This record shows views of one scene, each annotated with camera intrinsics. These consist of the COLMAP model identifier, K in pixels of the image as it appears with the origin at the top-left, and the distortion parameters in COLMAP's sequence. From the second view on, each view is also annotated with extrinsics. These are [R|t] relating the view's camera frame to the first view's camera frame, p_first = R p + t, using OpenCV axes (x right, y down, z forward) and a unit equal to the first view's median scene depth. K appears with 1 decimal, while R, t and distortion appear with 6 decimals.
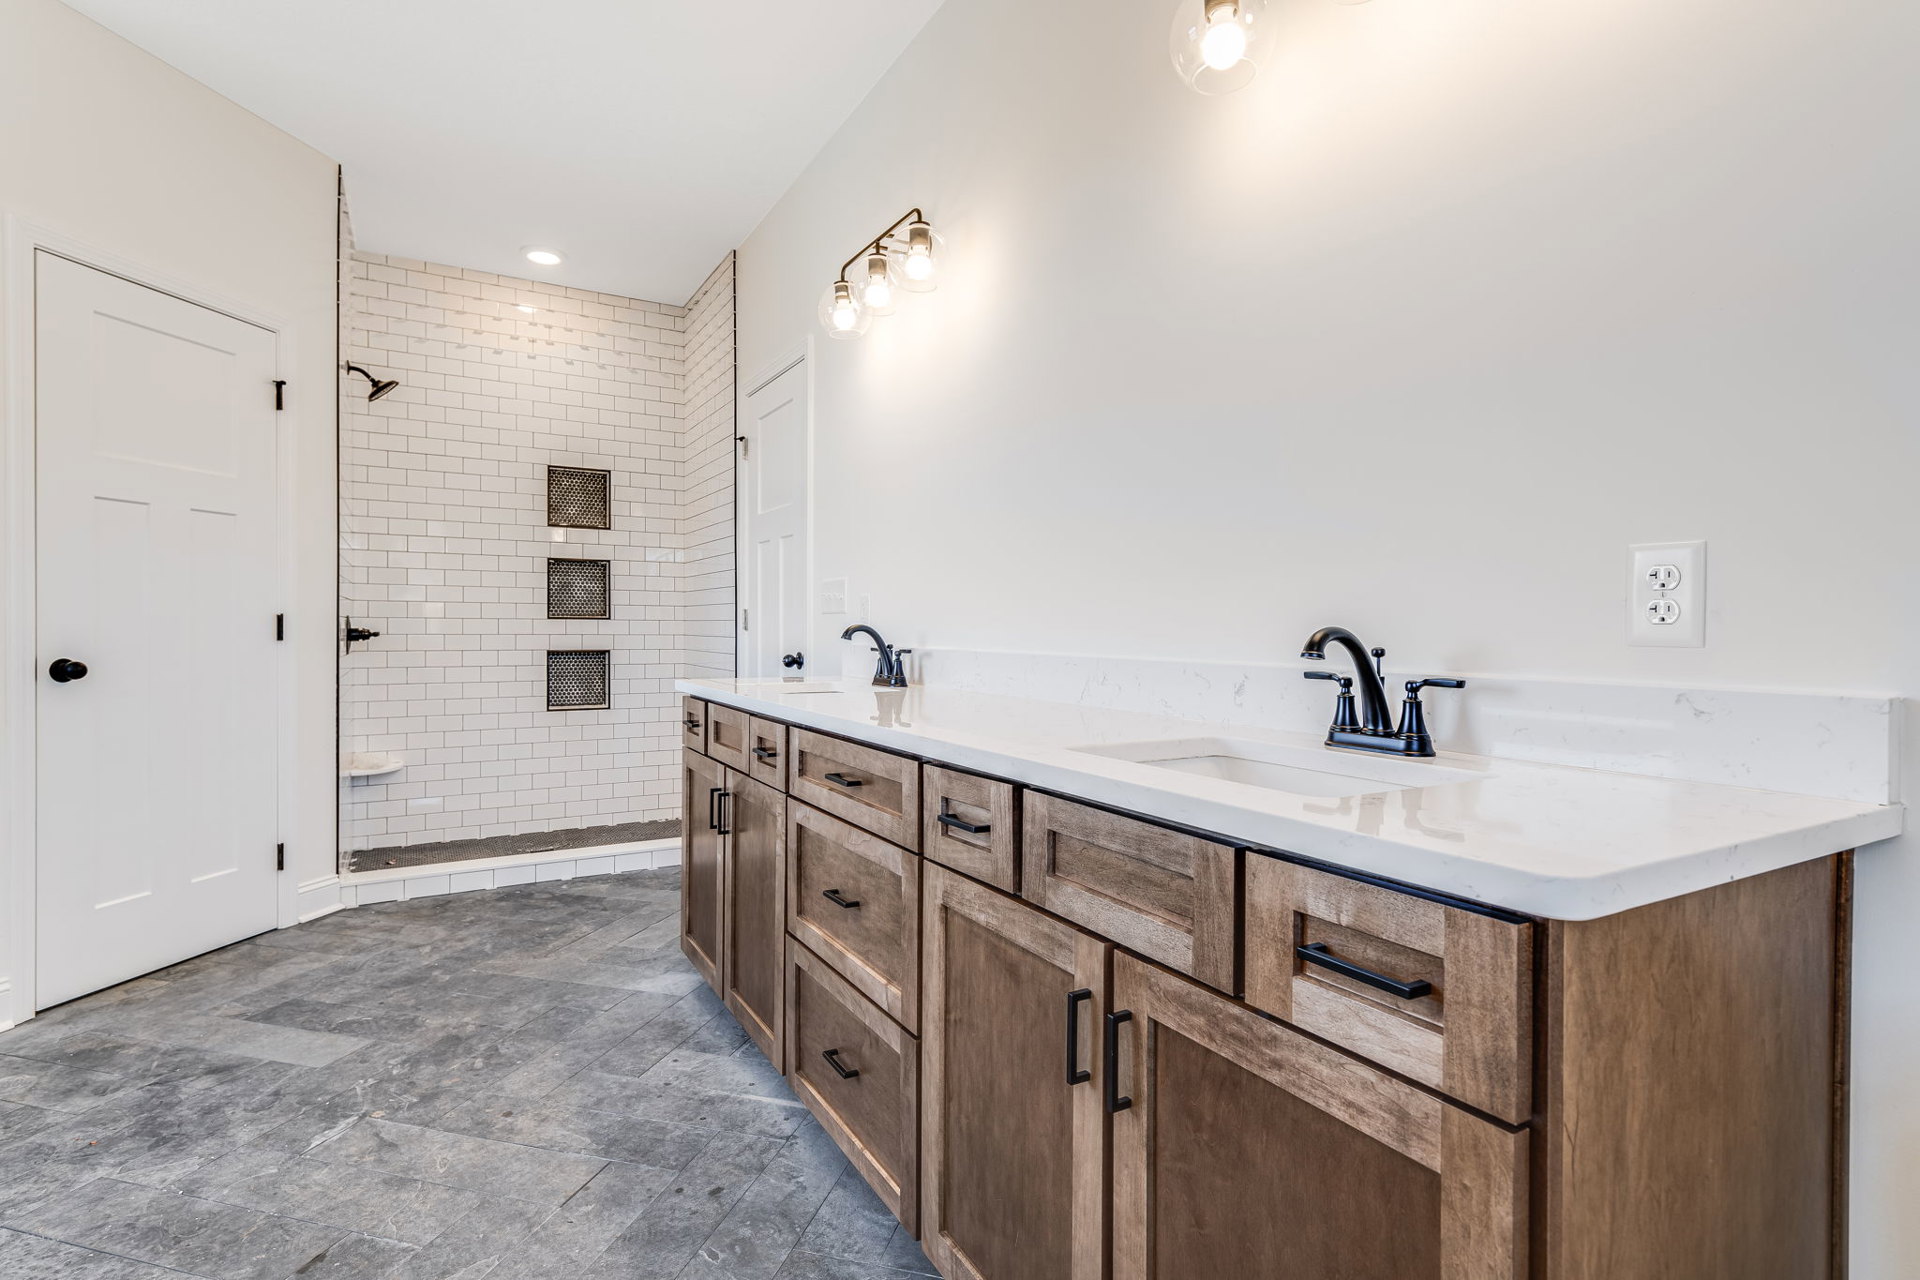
lens RADIAL K [[930.2, 0, 950.3], [0, 930.2, 630.7], [0, 0, 1]] dist [0.000407, -0.000211]
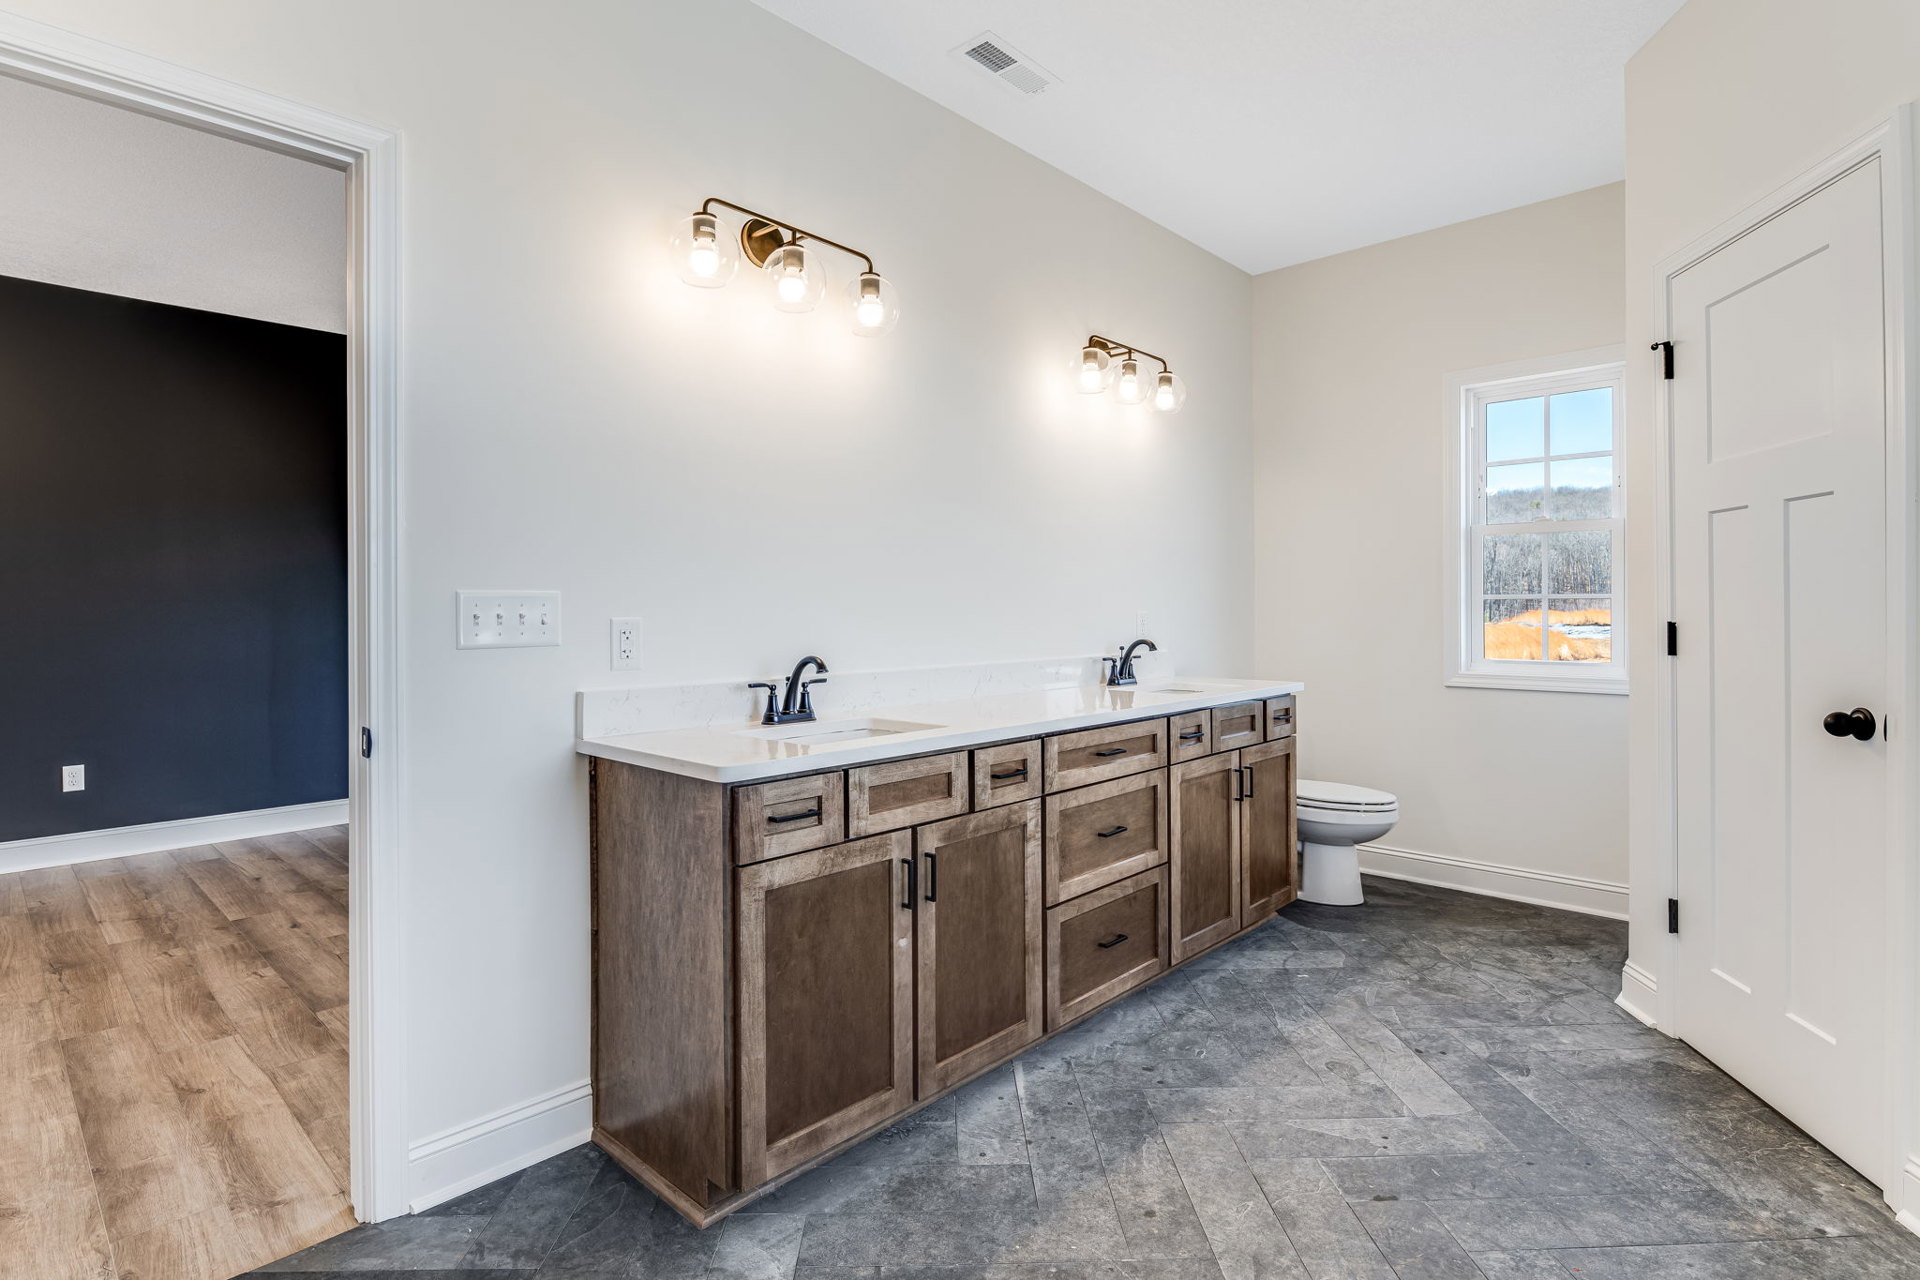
lens RADIAL K [[965.3, 0, 962.4], [0, 965.3, 610.7], [0, 0, 1]] dist [-0.000864, -0.001112]
pose [[-0.297936, -0.007655, 0.954555, -1.250488], [0.010762, 0.999877, 0.011377, -0.073425], [-0.954525, 0.013663, -0.297817, 1.378885]]
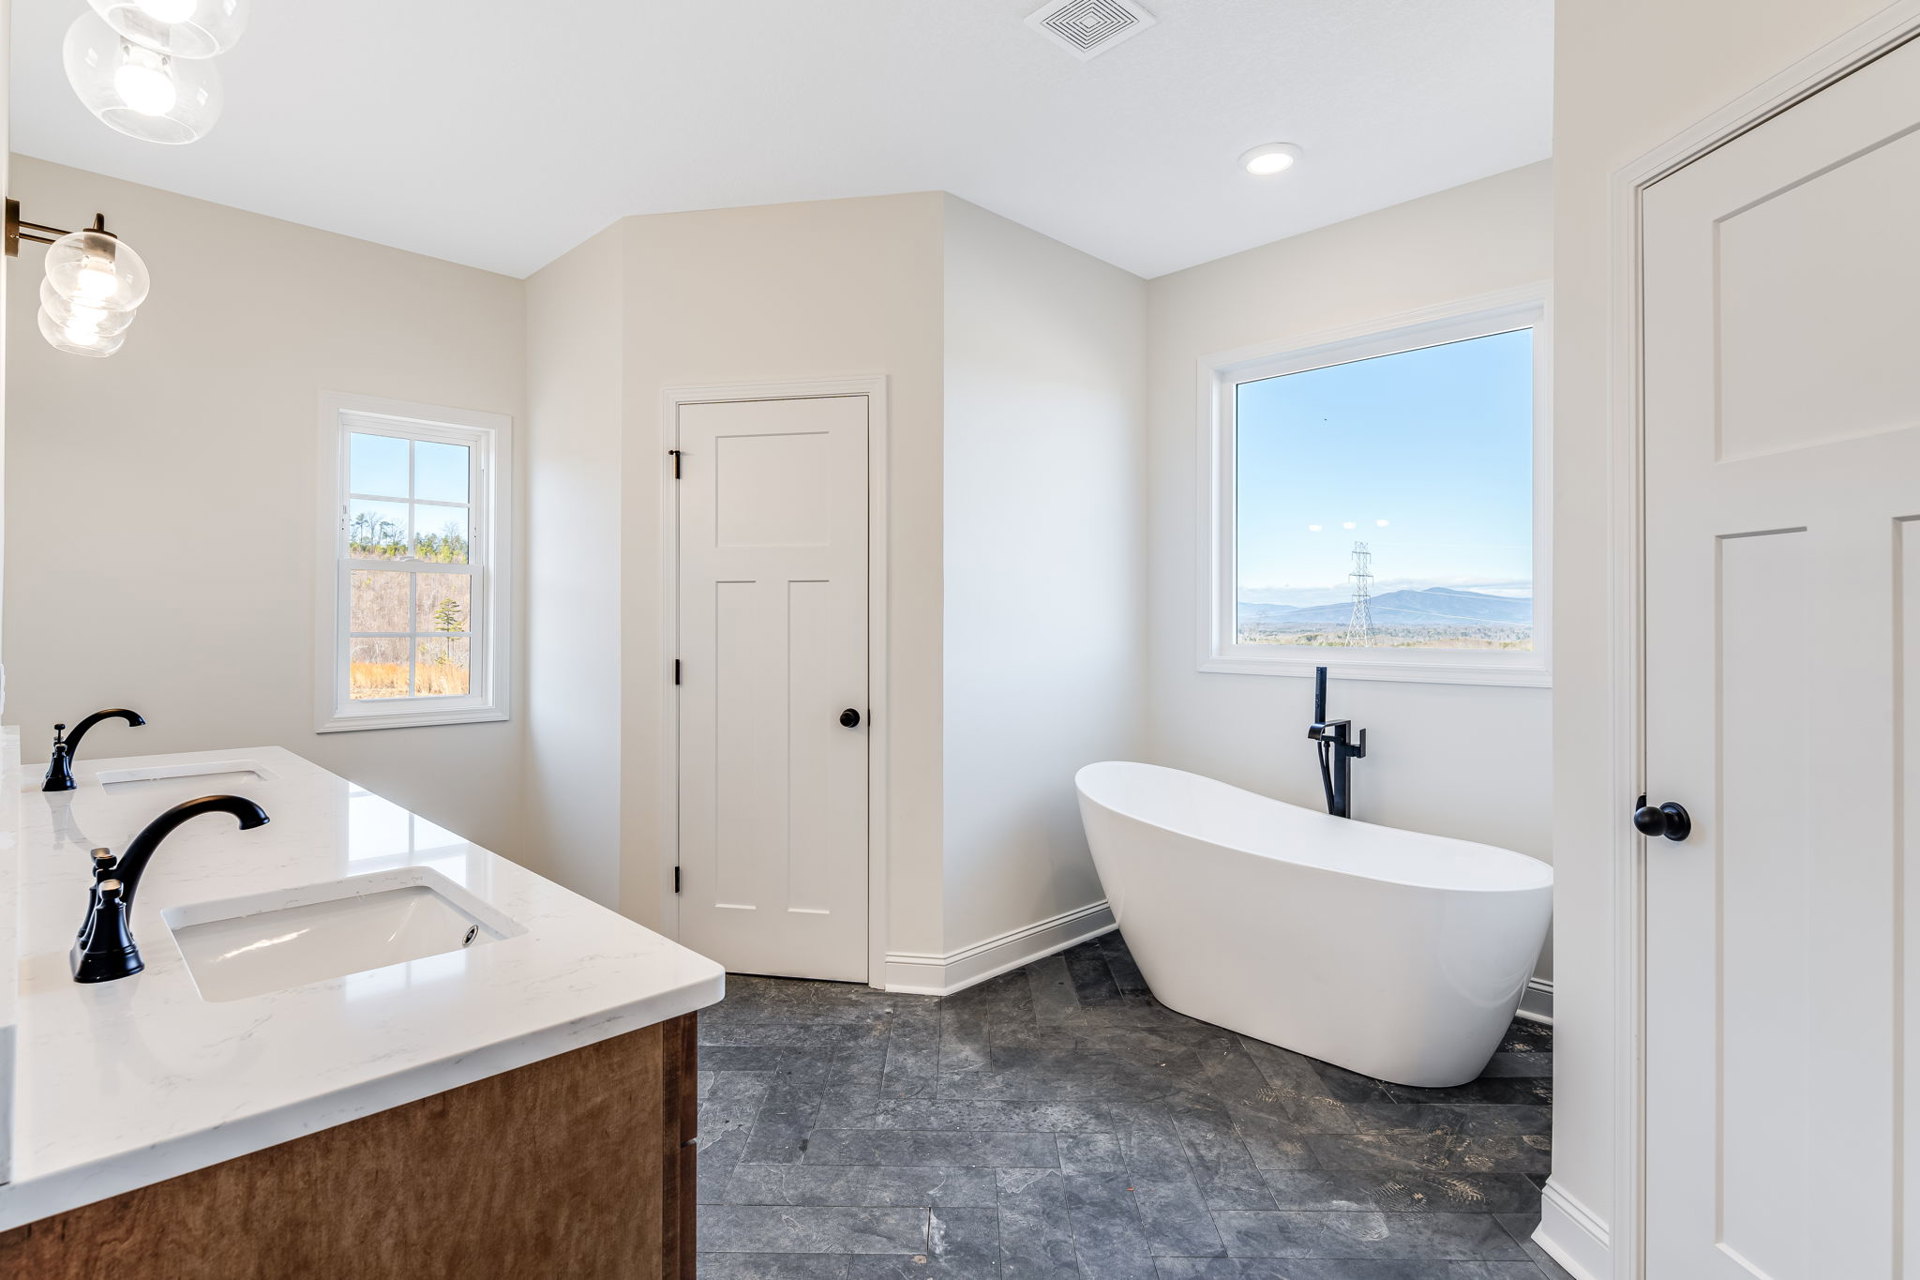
lens RADIAL K [[940.4, 0, 956.4], [0, 940.4, 616.0], [0, 0, 1]] dist [0.001530, -0.000921]
pose [[-0.964084, -0.013169, -0.265271, -0.375171], [-0.013442, 0.999909, -0.000784, -0.115780], [0.265257, 0.002810, -0.964174, 1.826455]]
